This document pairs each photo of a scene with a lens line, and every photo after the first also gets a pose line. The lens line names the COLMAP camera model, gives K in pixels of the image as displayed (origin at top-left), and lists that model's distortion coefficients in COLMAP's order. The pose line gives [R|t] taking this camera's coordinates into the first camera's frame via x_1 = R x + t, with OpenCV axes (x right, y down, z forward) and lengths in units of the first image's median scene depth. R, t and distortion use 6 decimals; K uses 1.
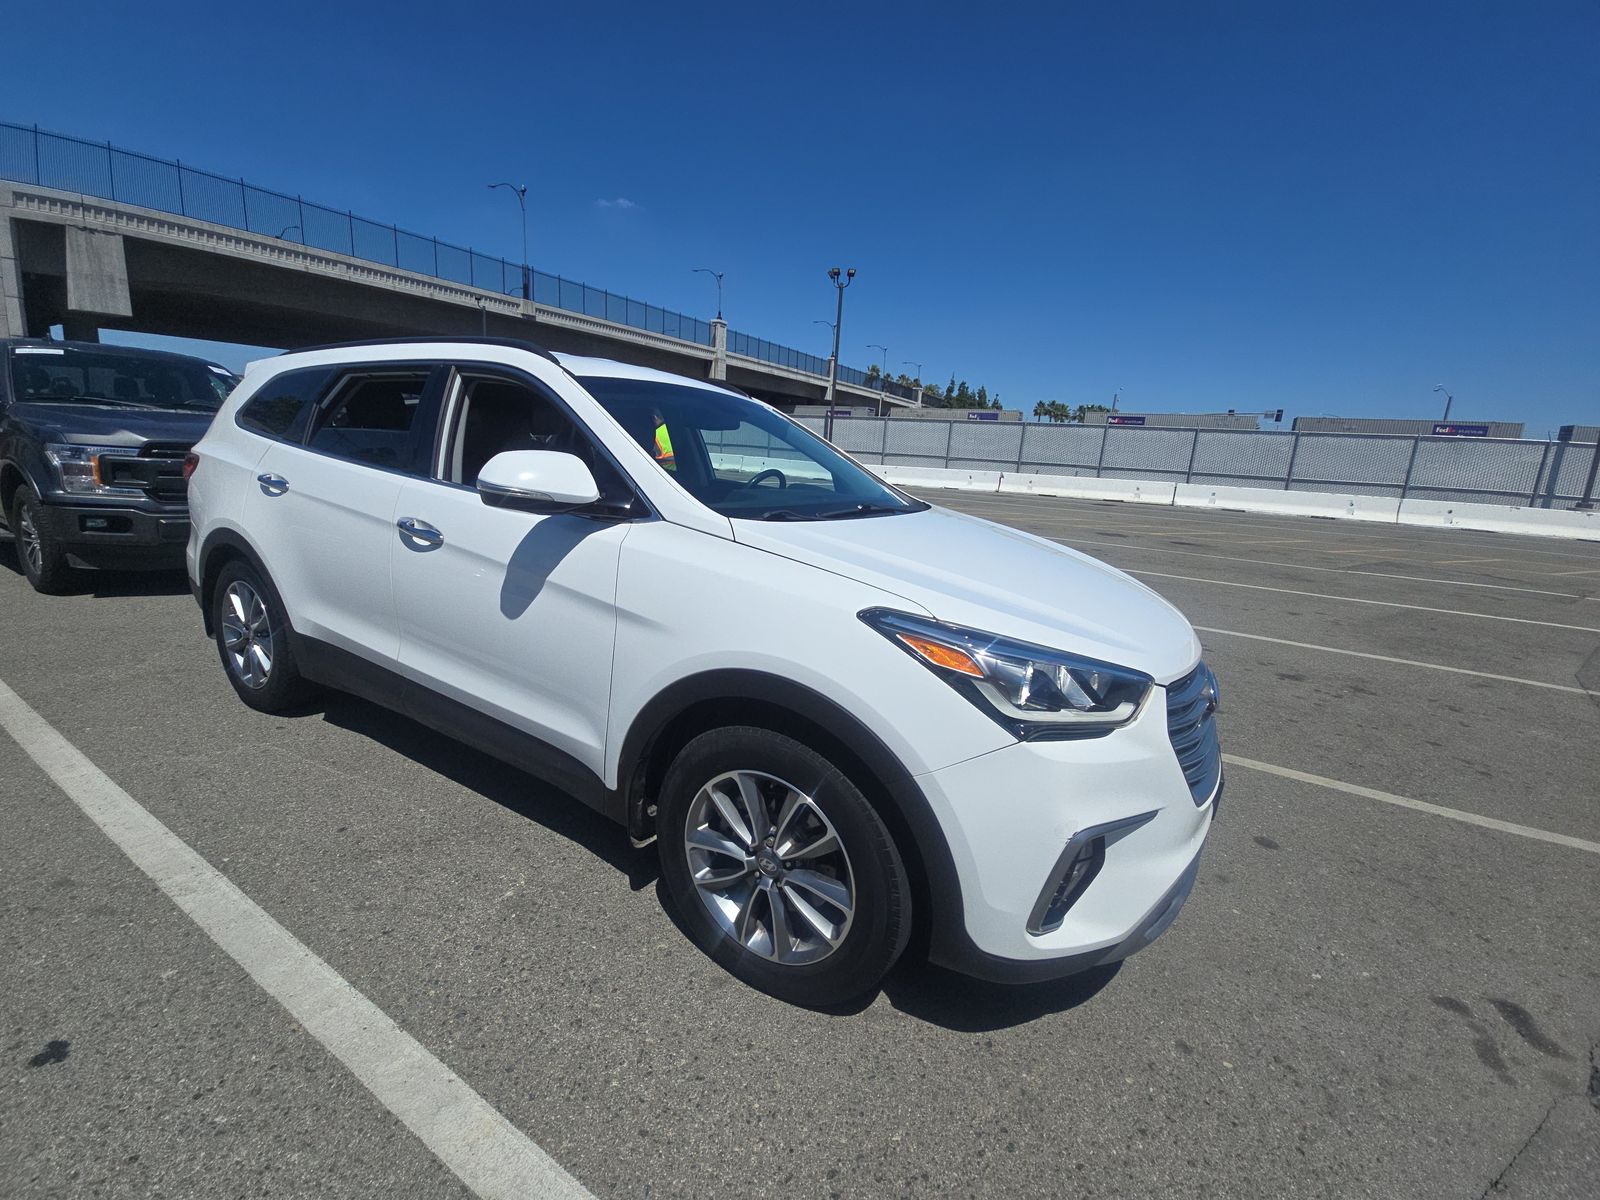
lens RADIAL K [[632.7, 0, 800.0], [0, 632.7, 600.0], [0, 0, 1]] dist [0.029426, -0.019651]
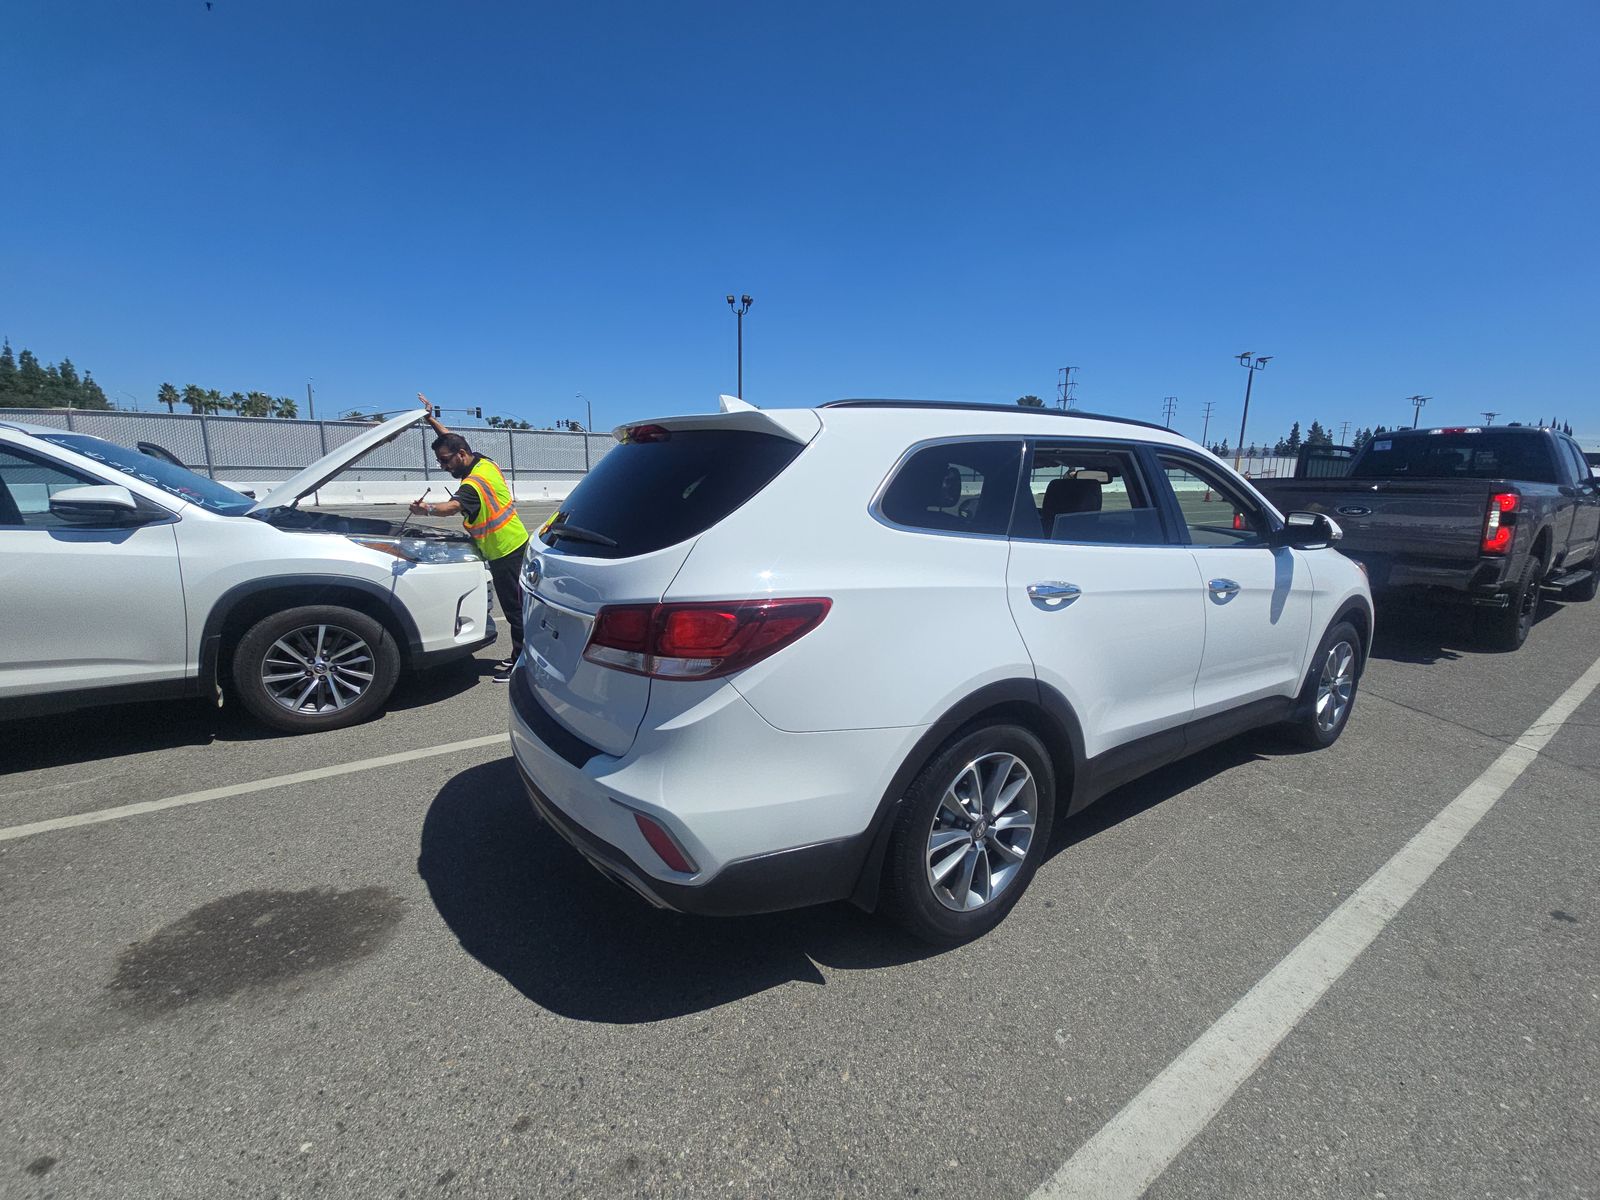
lens RADIAL K [[653.5, 0, 800.0], [0, 653.5, 600.0], [0, 0, 1]] dist [0.024088, -0.022011]
pose [[0.444372, -0.223016, 0.867639, -0.186080], [0.220441, 0.965959, 0.135387, -0.037086], [-0.868297, 0.131101, 0.478407, 0.102226]]
